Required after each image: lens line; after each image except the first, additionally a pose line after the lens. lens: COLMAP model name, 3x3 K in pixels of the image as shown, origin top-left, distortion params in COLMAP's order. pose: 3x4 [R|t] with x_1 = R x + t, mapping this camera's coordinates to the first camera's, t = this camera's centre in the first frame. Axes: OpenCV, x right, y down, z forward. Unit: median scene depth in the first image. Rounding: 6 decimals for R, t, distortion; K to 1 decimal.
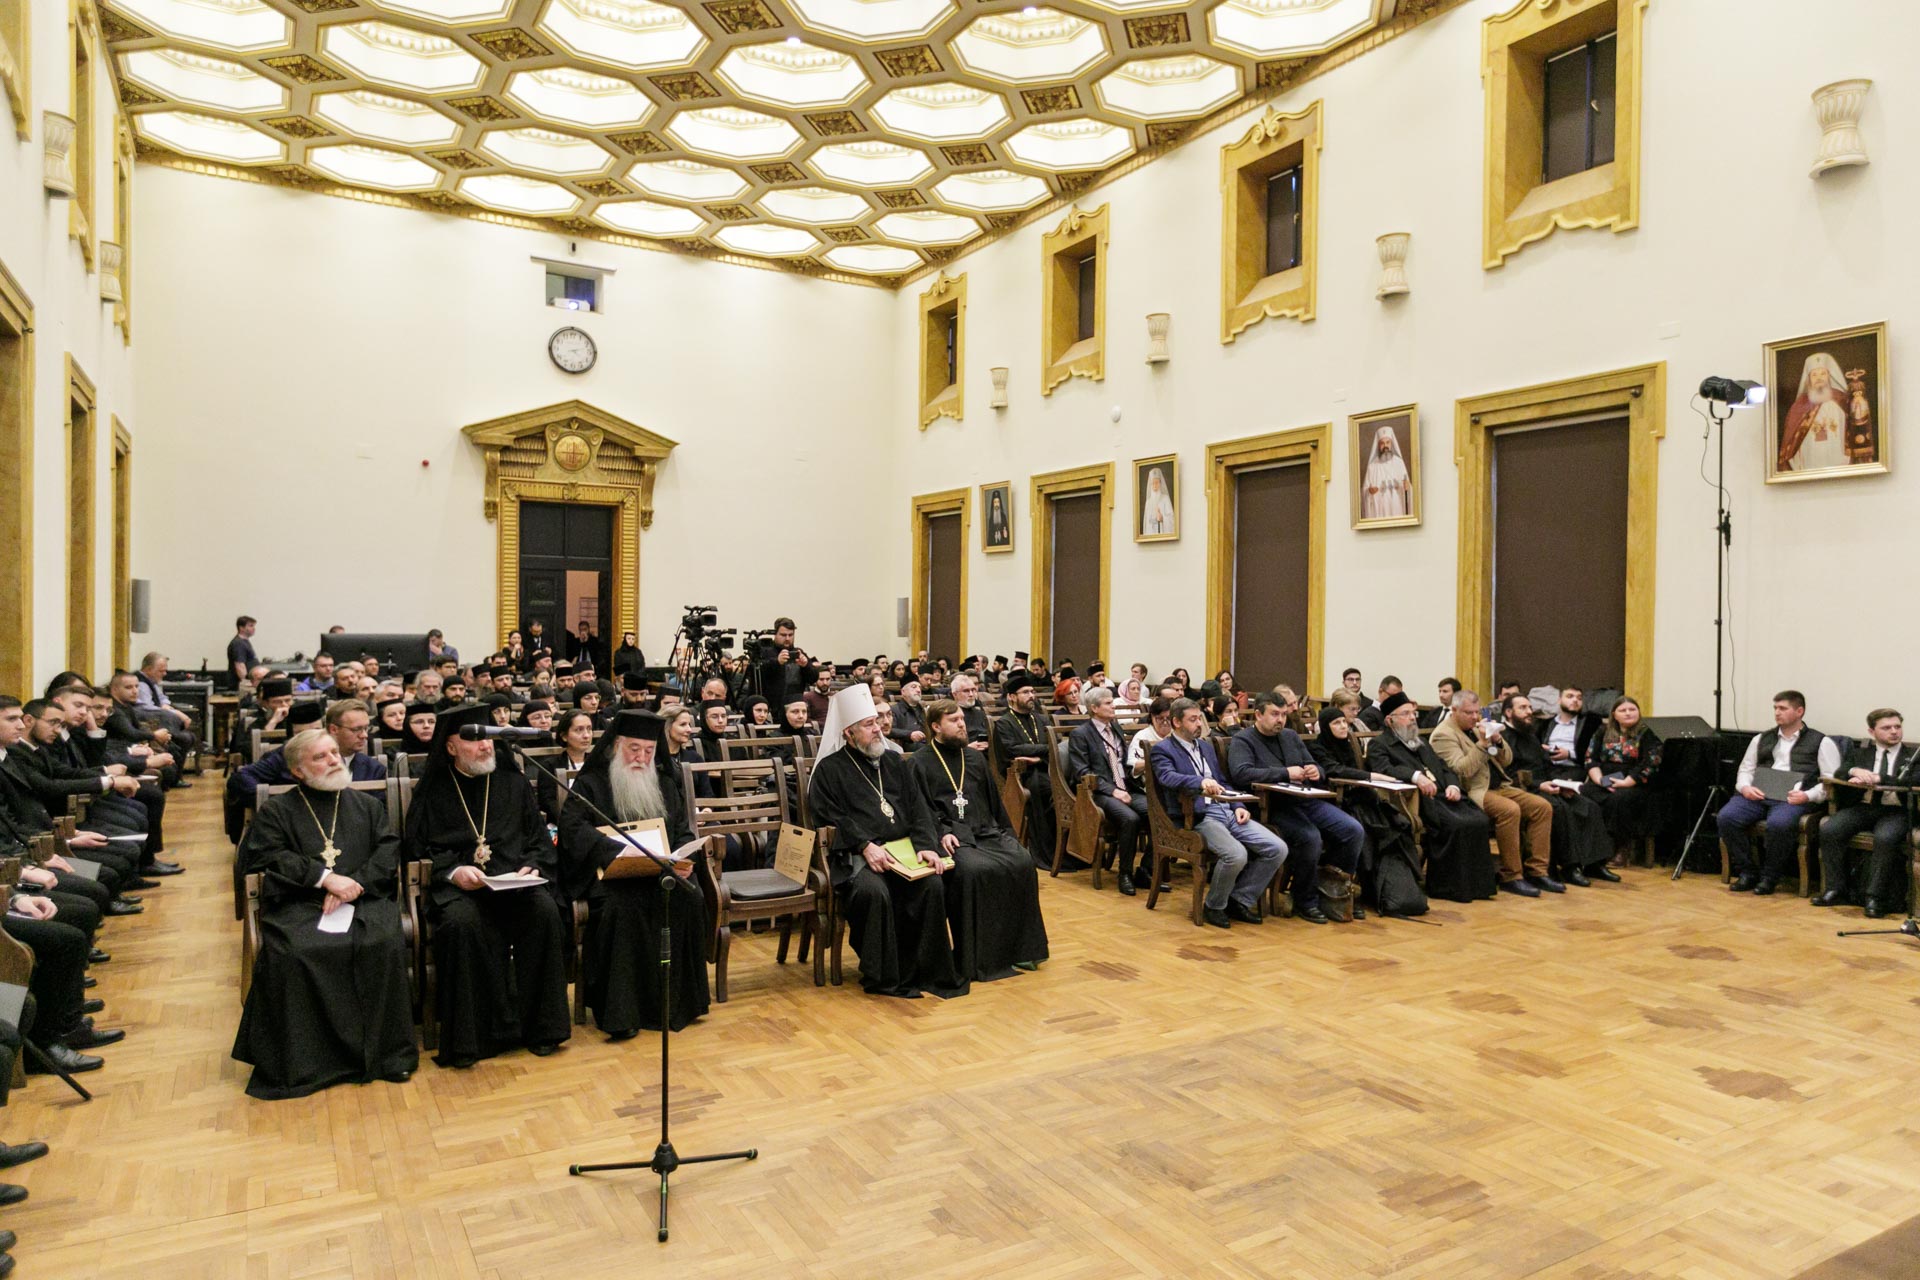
lens RADIAL K [[1236.7, 0, 953.7], [0, 1236.7, 646.8], [0, 0, 1]] dist [0.007118, -0.005828]
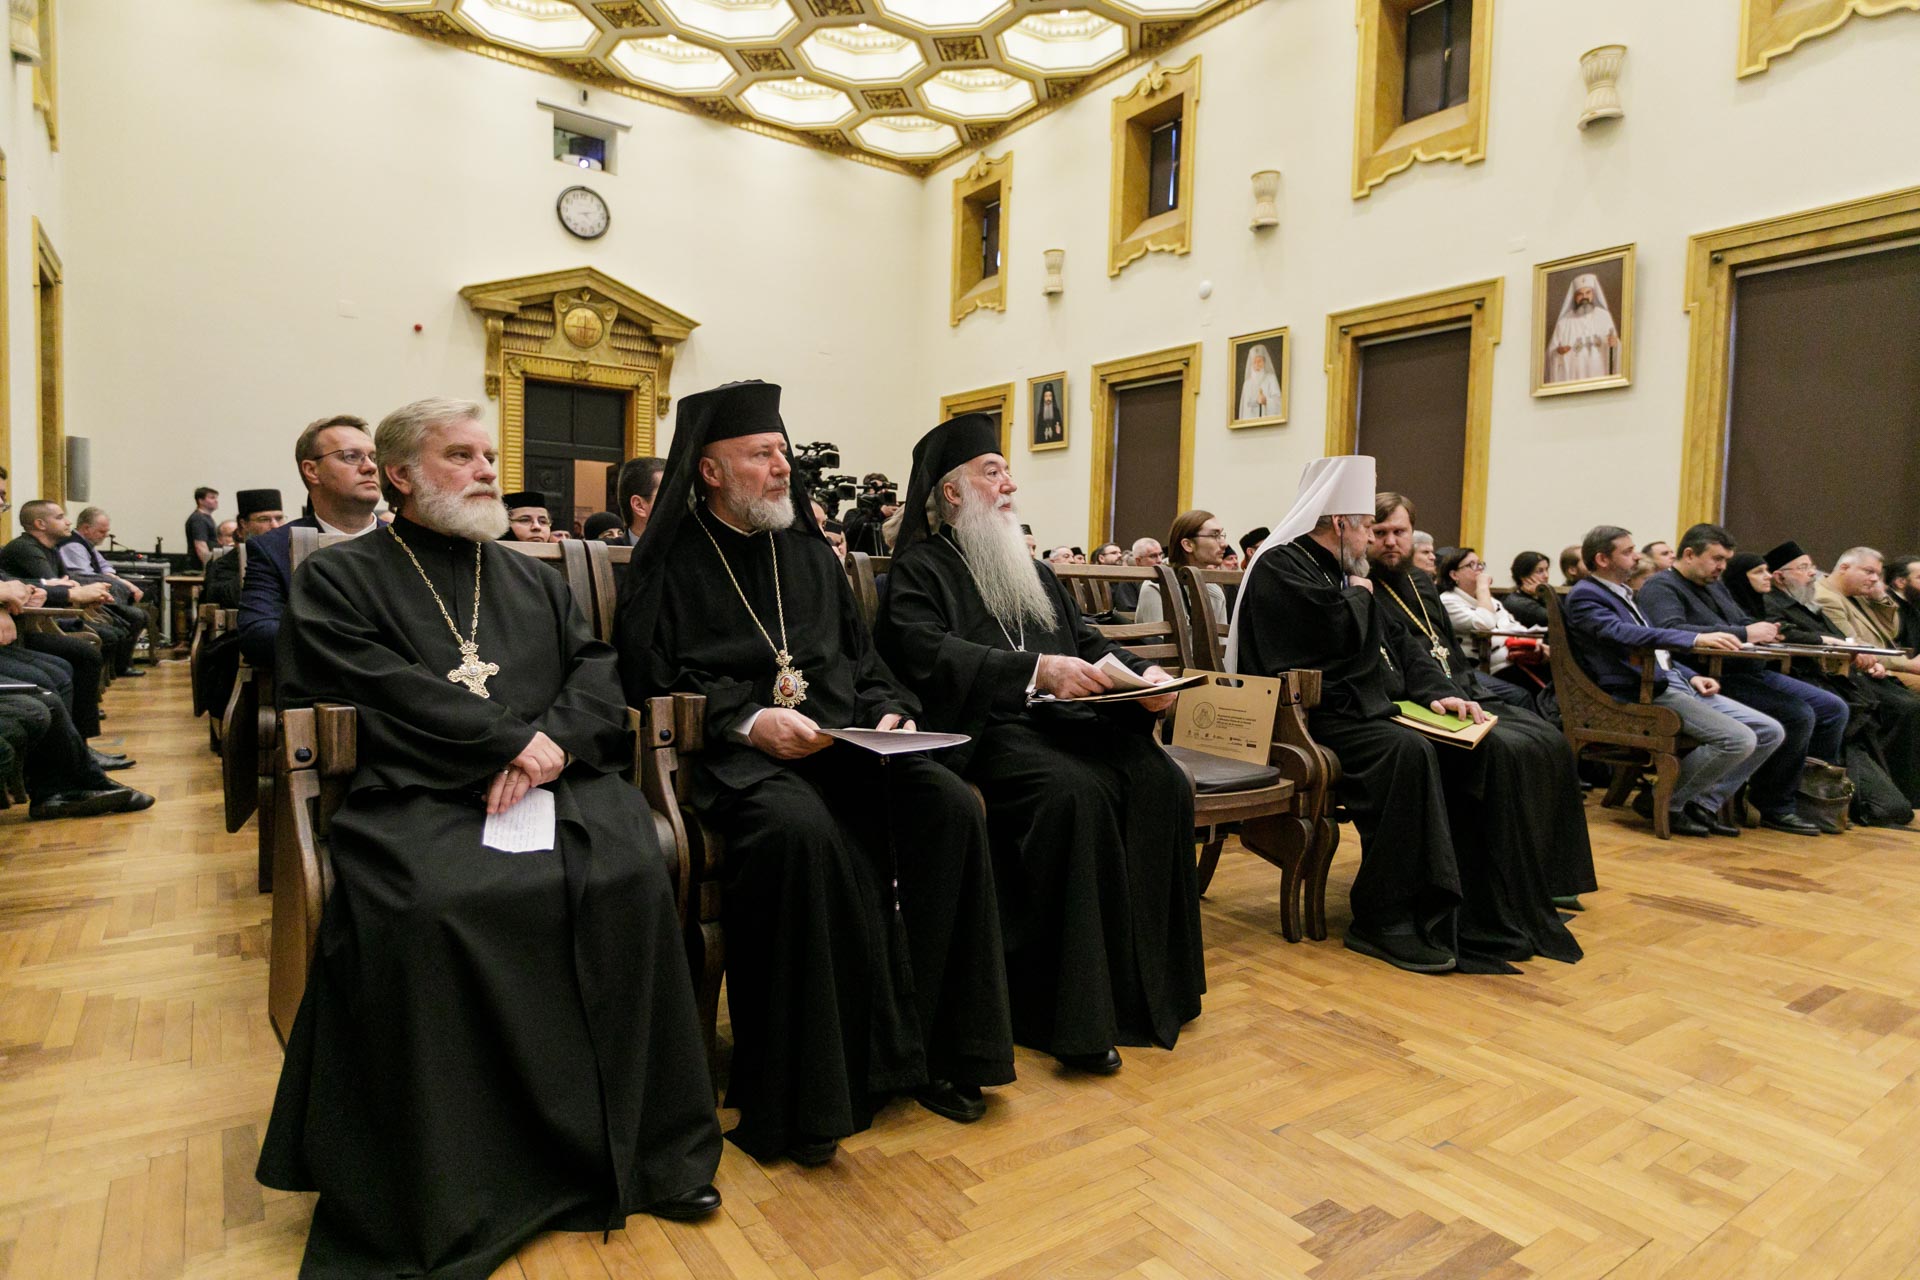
lens RADIAL K [[1120.2, 0, 972.7], [0, 1120.2, 647.5], [0, 0, 1]] dist [-0.003258, 0.000908]
pose [[0.996269, 0.011914, 0.085474, -0.132229], [-0.015916, 0.998801, 0.046296, 0.049862], [-0.084820, -0.047484, 0.995264, 0.216520]]
